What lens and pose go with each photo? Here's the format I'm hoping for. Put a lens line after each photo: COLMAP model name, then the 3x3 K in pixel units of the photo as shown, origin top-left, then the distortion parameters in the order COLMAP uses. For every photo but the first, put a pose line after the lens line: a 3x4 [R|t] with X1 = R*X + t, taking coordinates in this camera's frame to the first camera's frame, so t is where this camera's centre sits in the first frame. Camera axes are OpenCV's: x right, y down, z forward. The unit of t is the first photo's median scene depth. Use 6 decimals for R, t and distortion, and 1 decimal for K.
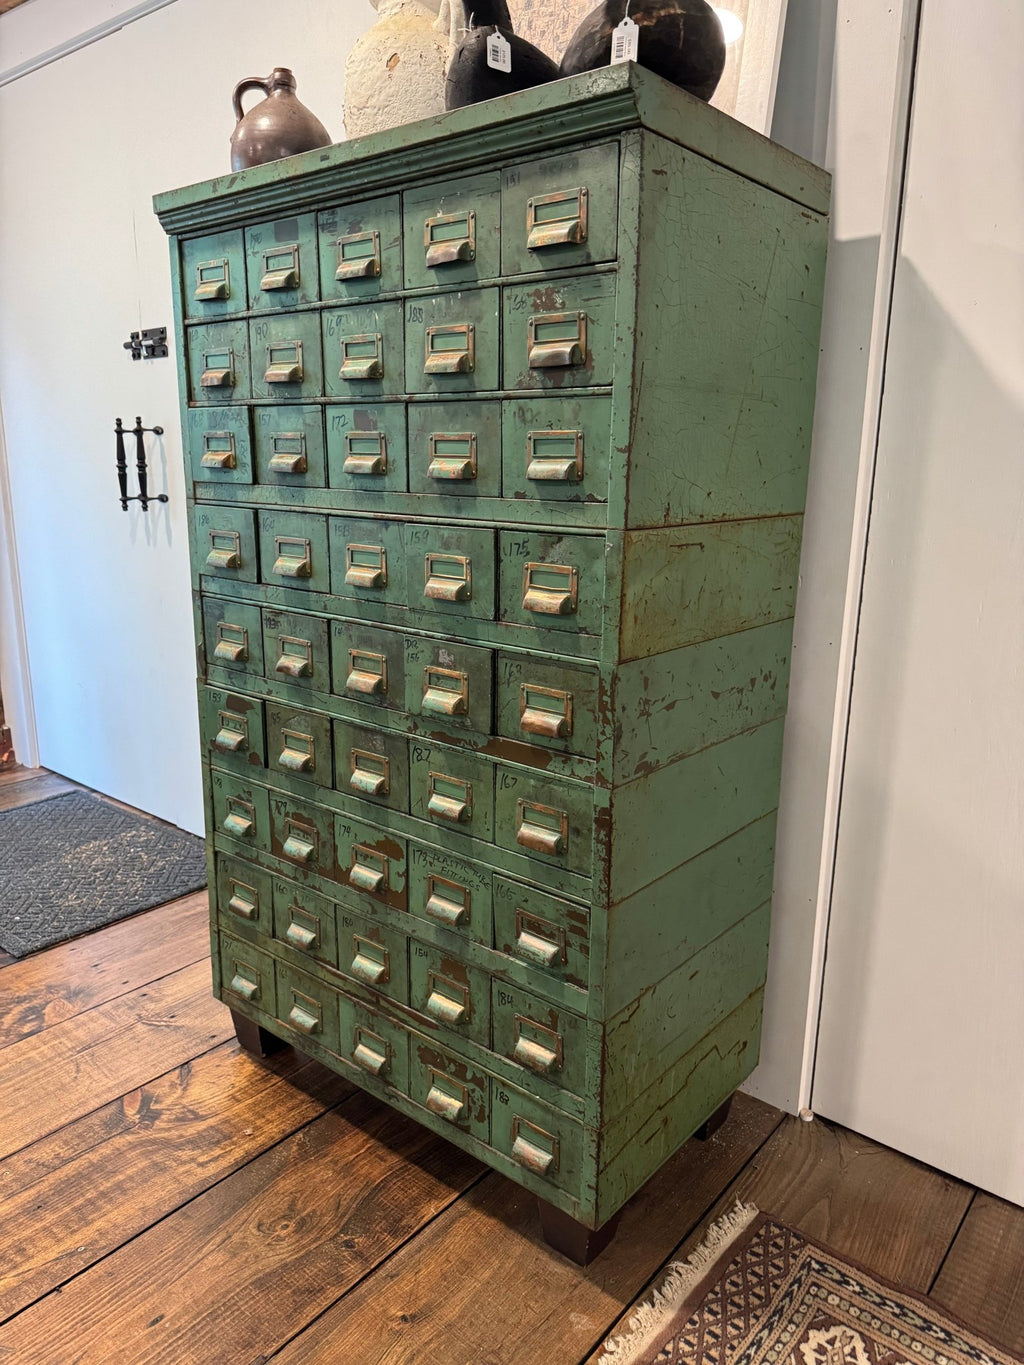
lens RADIAL K [[962.8, 0, 512.0], [0, 962.8, 682.5], [0, 0, 1]] dist [0.094154, -0.126708]
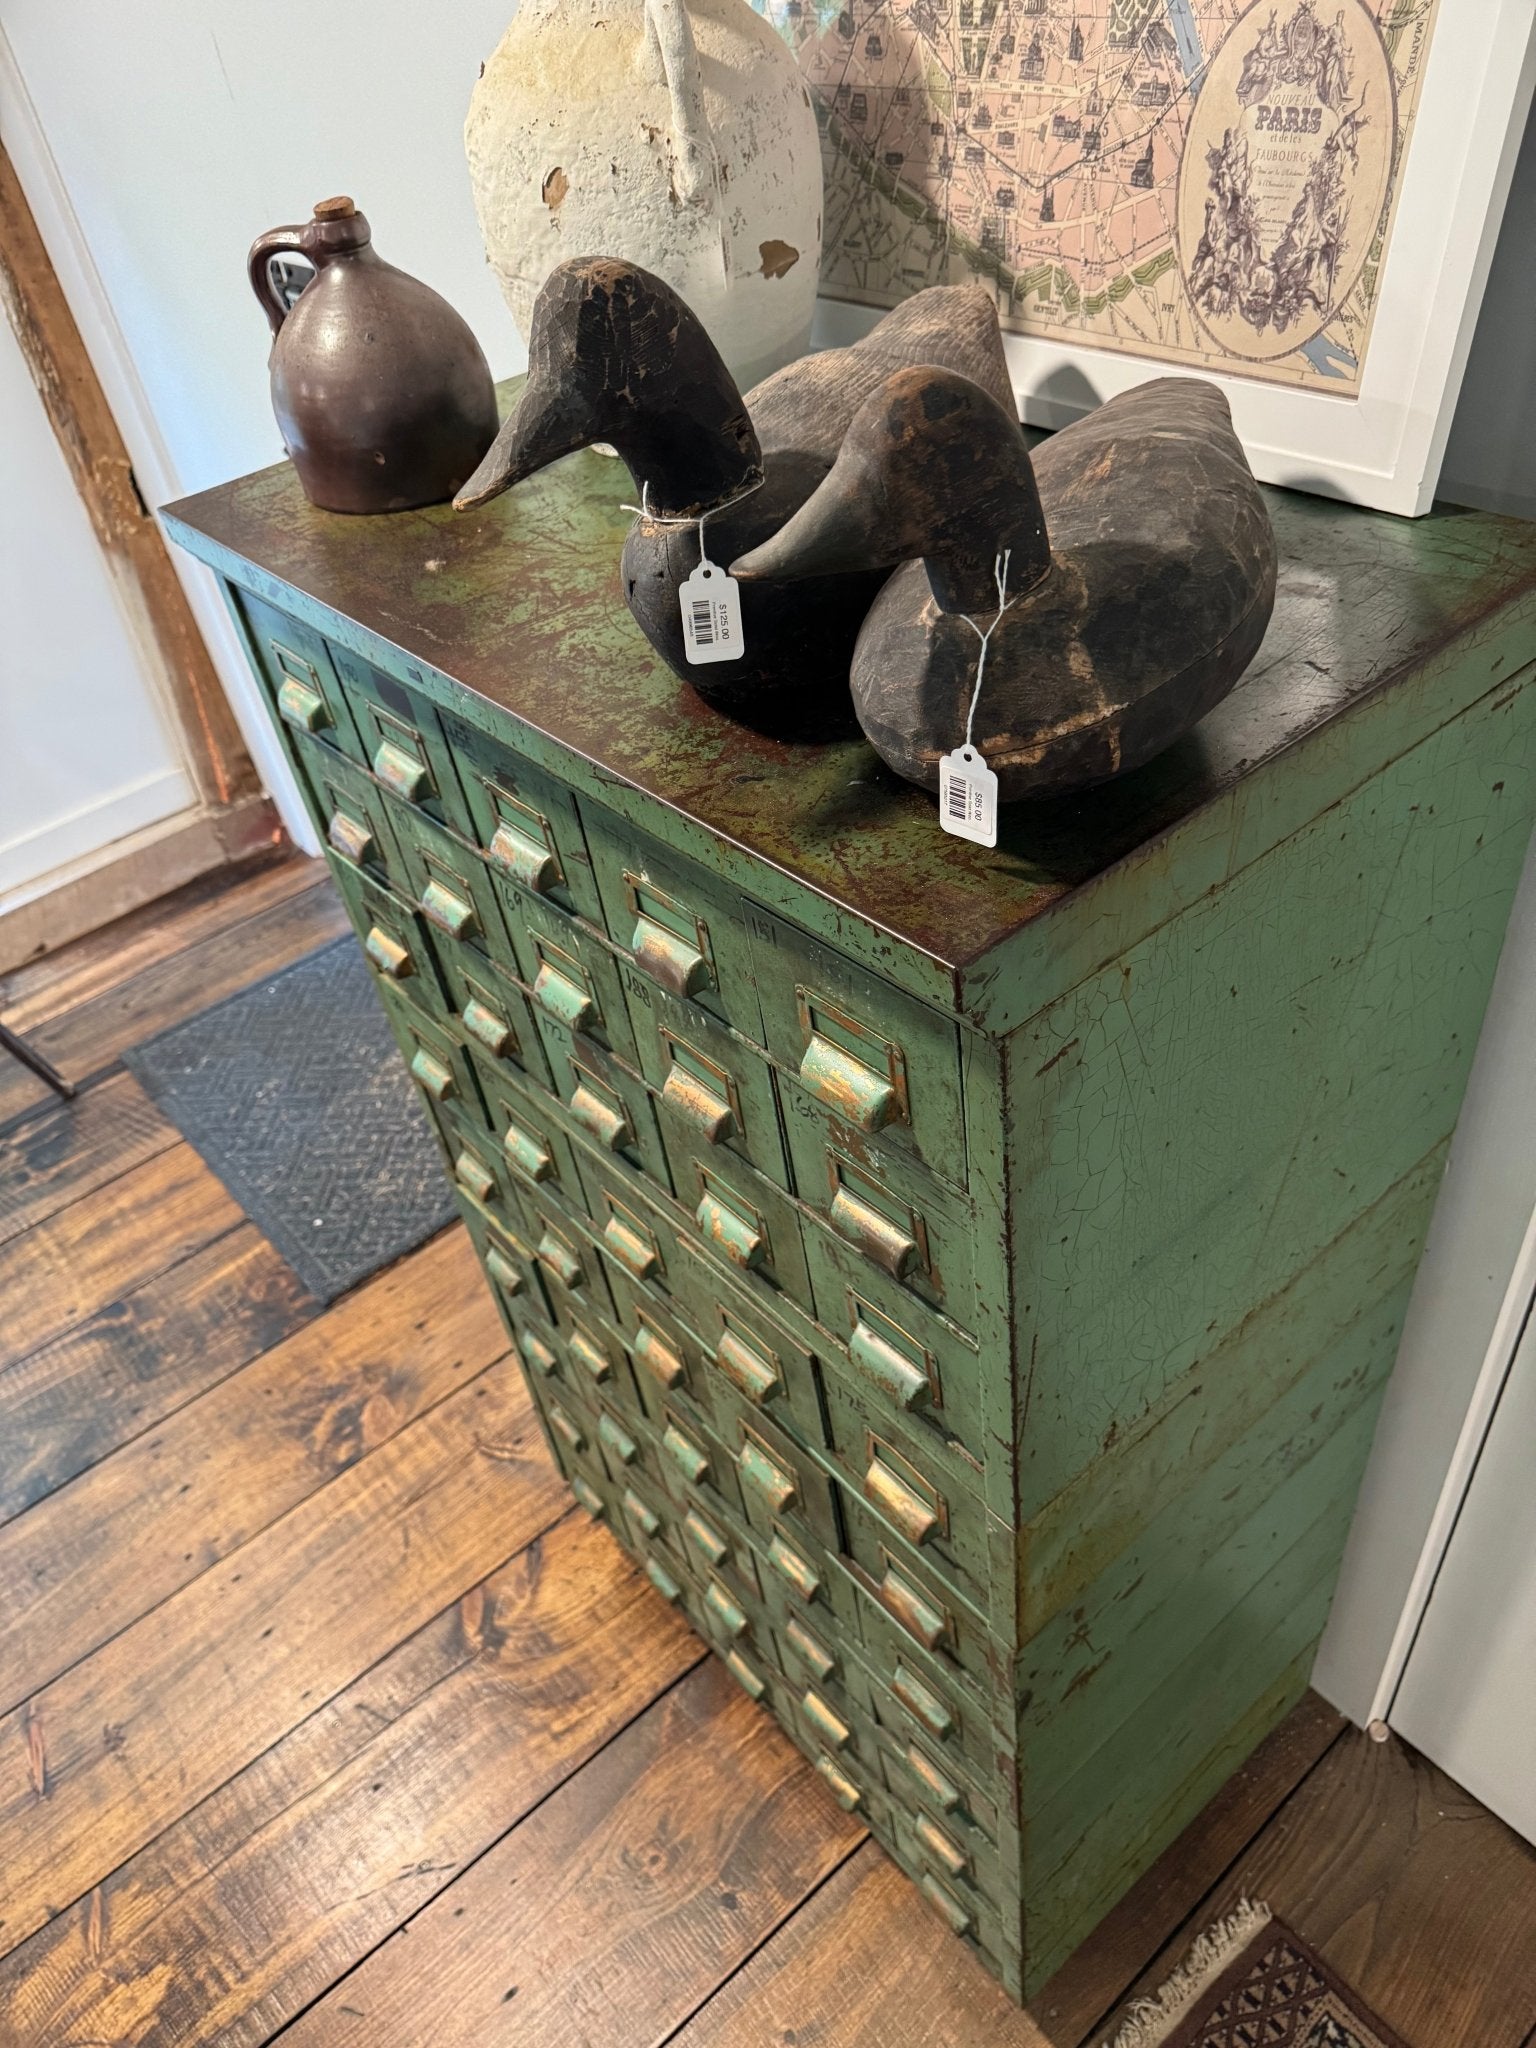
lens RADIAL K [[1476.6, 0, 759.6], [0, 1476.6, 1034.3], [0, 0, 1]] dist [0.005895, -0.008252]
pose [[0.973925, 0.014722, -0.226393, 0.126218], [0.094545, 0.880775, 0.464000, -0.633445], [0.206232, -0.473305, 0.856417, 0.299799]]
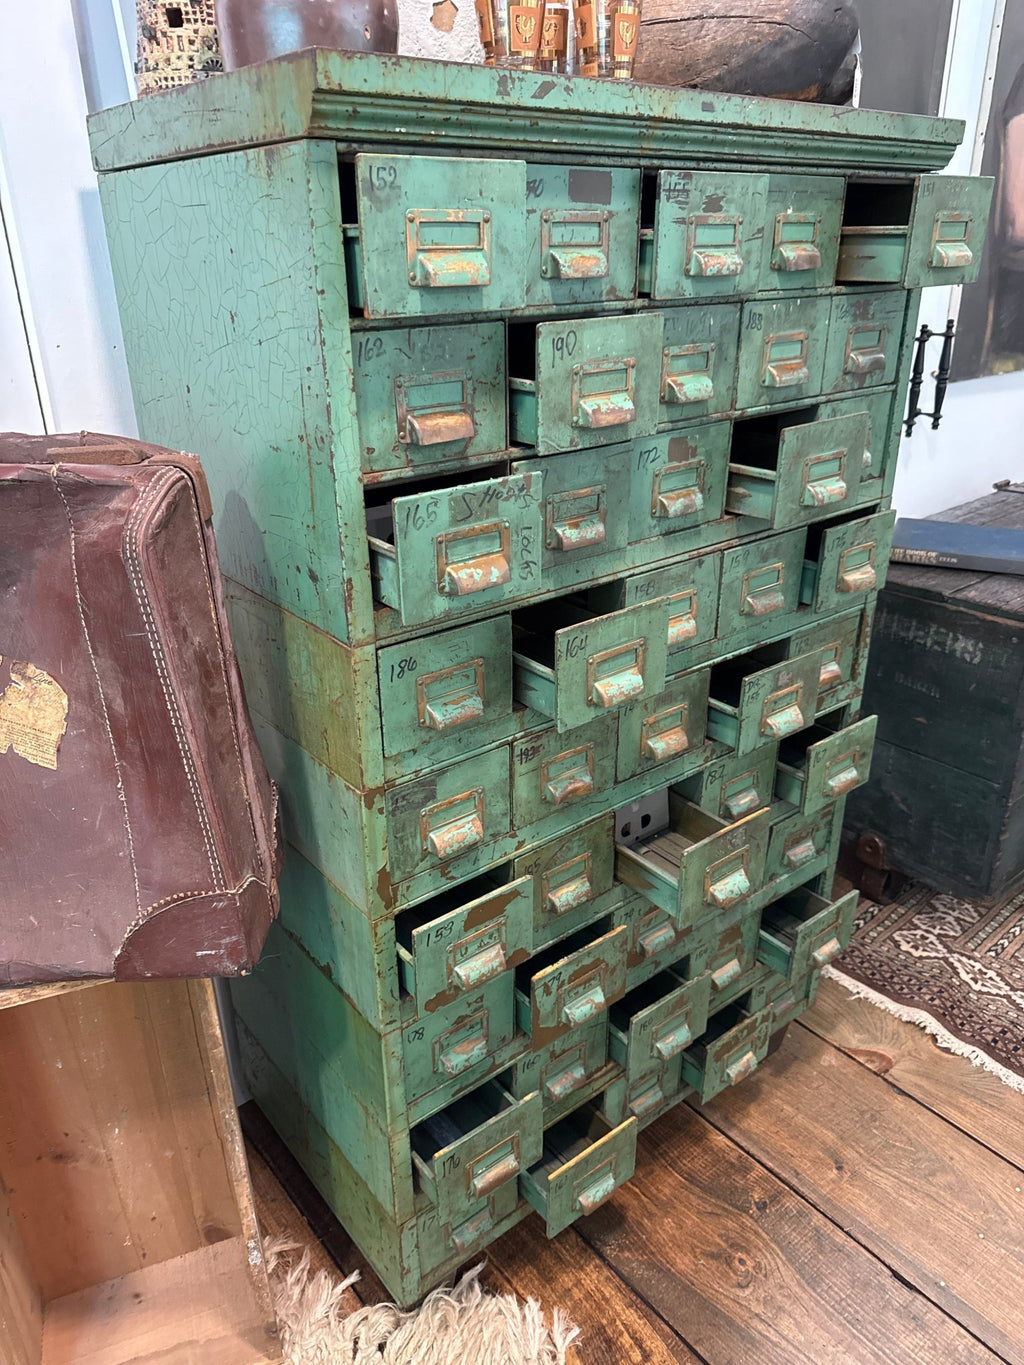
lens RADIAL K [[962.8, 0, 512.0], [0, 962.8, 682.5], [0, 0, 1]] dist [0.094154, -0.126708]
pose [[0.200144, -0.419701, 0.885321, -0.943231], [0.234485, 0.897863, 0.372637, -0.413029], [-0.951293, 0.133014, 0.278115, 0.896403]]
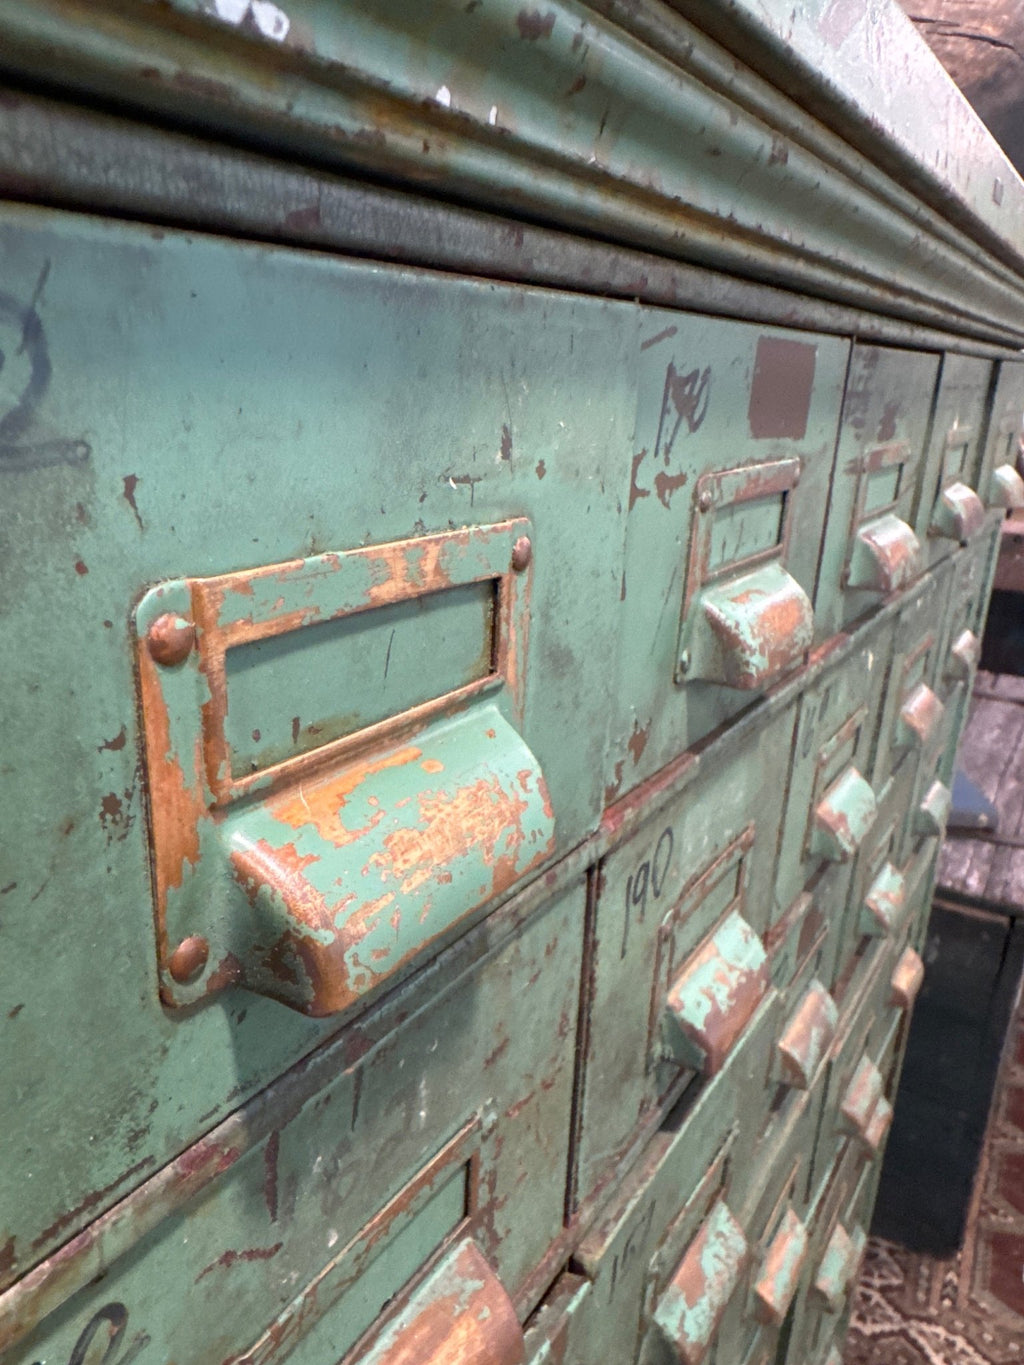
lens RADIAL K [[962.8, 0, 512.0], [0, 962.8, 682.5], [0, 0, 1]] dist [0.094154, -0.126708]
pose [[-0.113531, -0.325712, 0.938628, -0.428375], [0.181355, 0.922070, 0.341902, -0.477476], [-0.976842, 0.209041, -0.045614, 1.060014]]
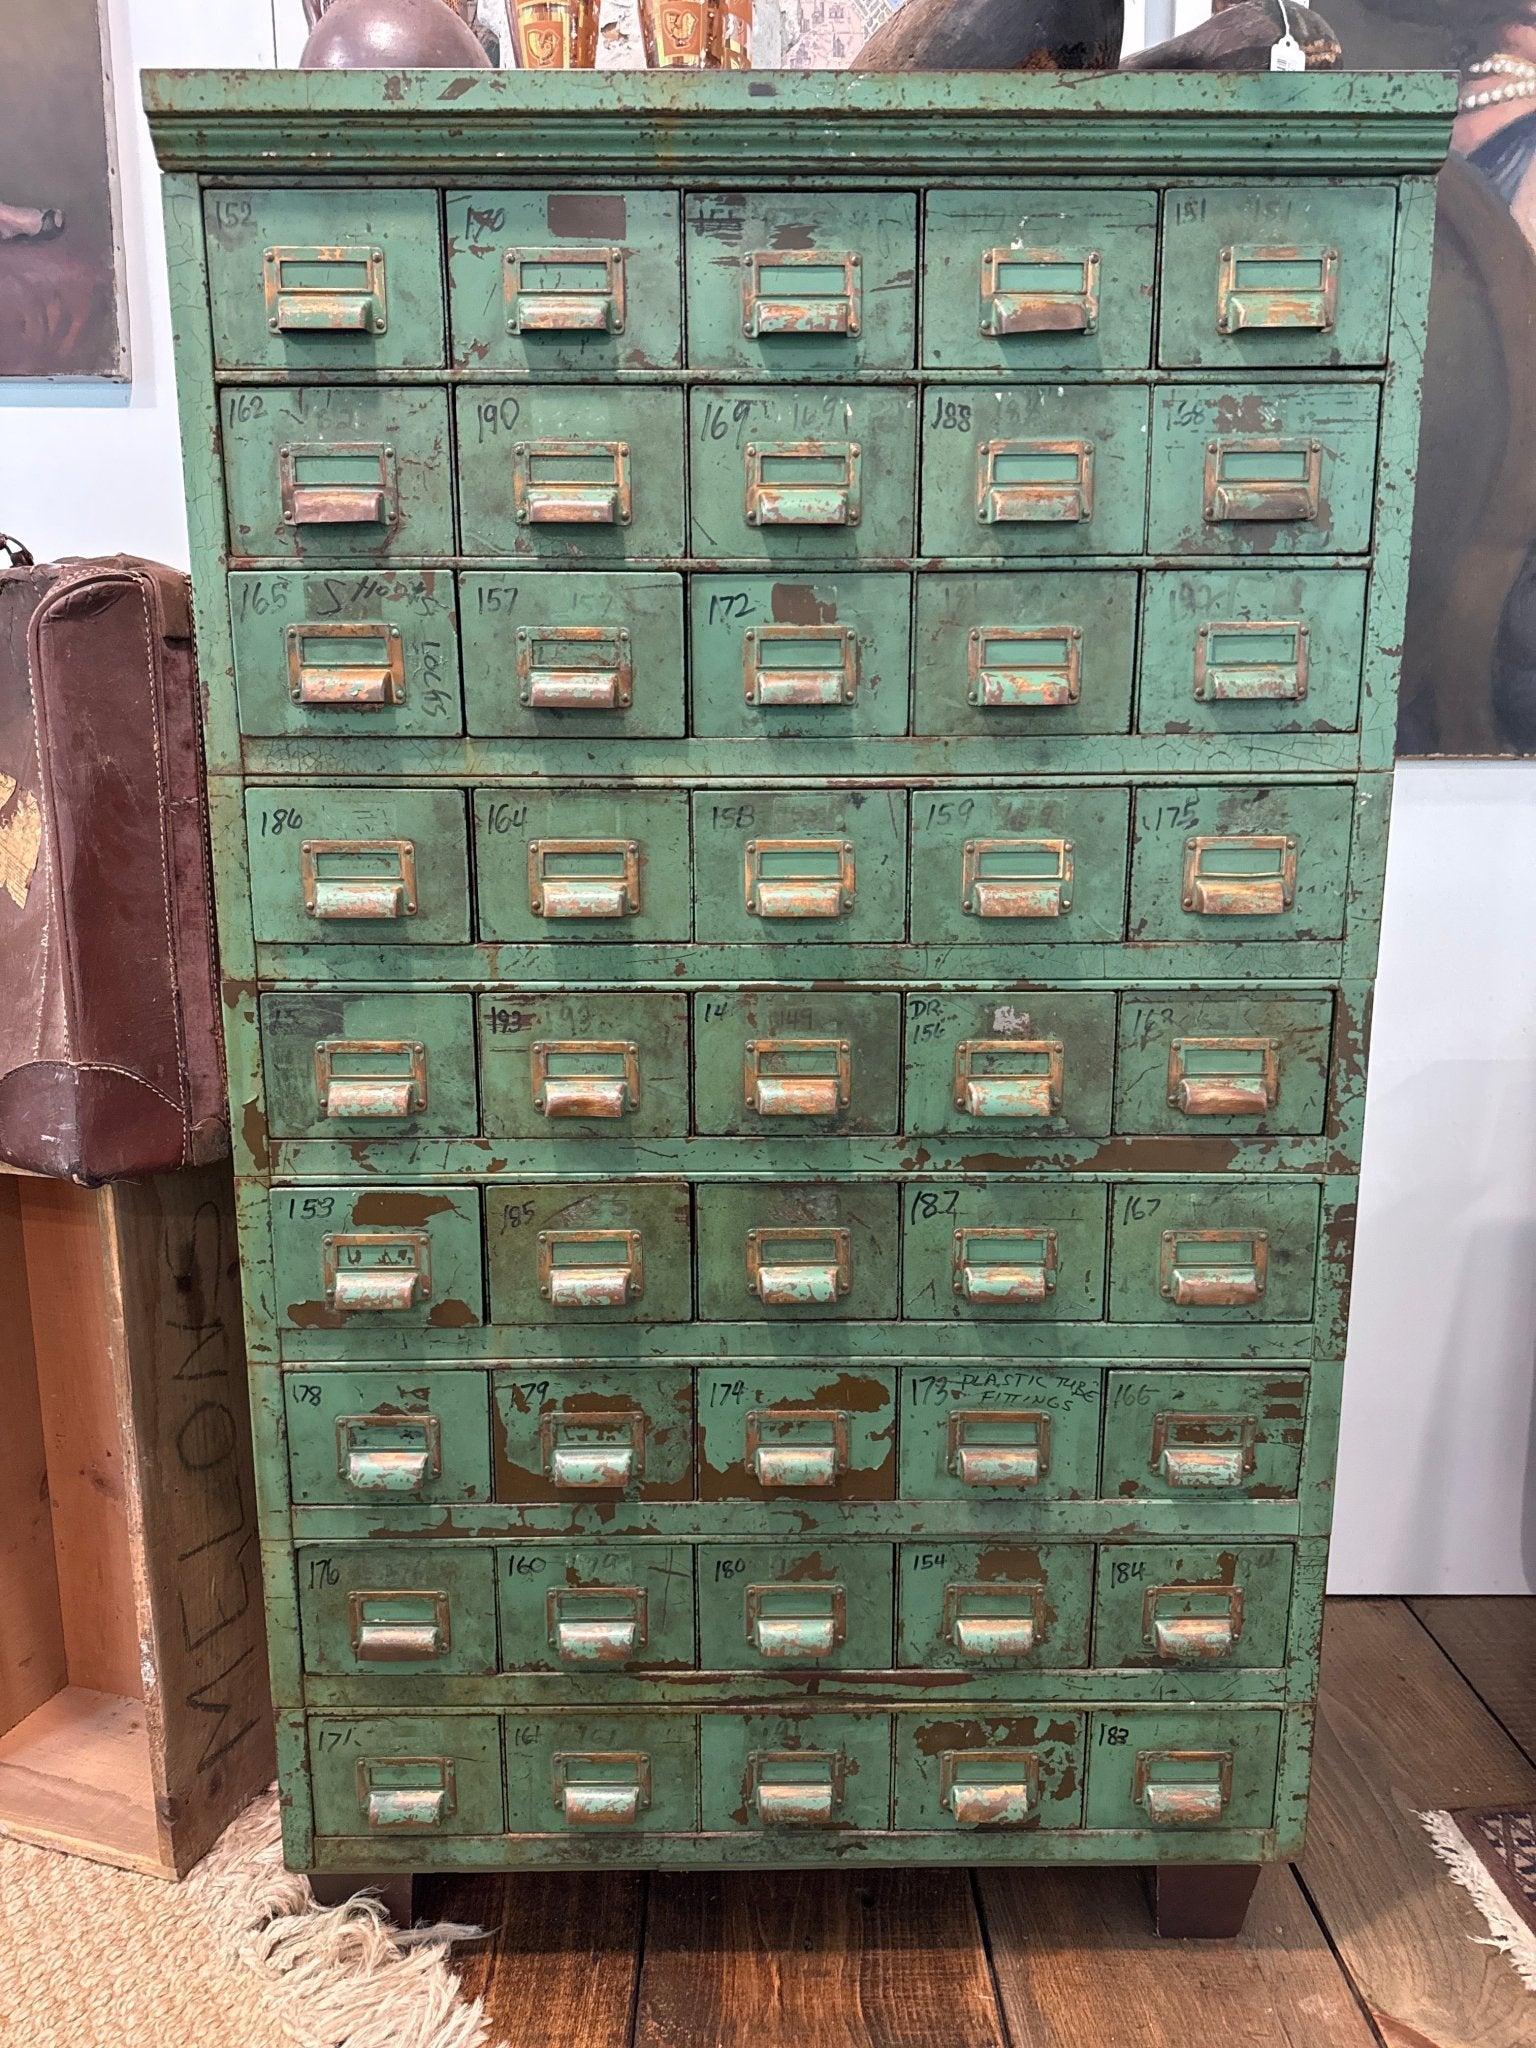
lens RADIAL K [[1421.4, 0, 764.2], [0, 1421.4, 1020.1], [0, 0, 1]] dist [0.063844, -0.072935]
pose [[0.763278, -0.137642, 0.631237, -0.664443], [0.158499, 0.987078, 0.023581, -0.064317], [-0.626326, 0.082052, 0.775231, 0.408049]]
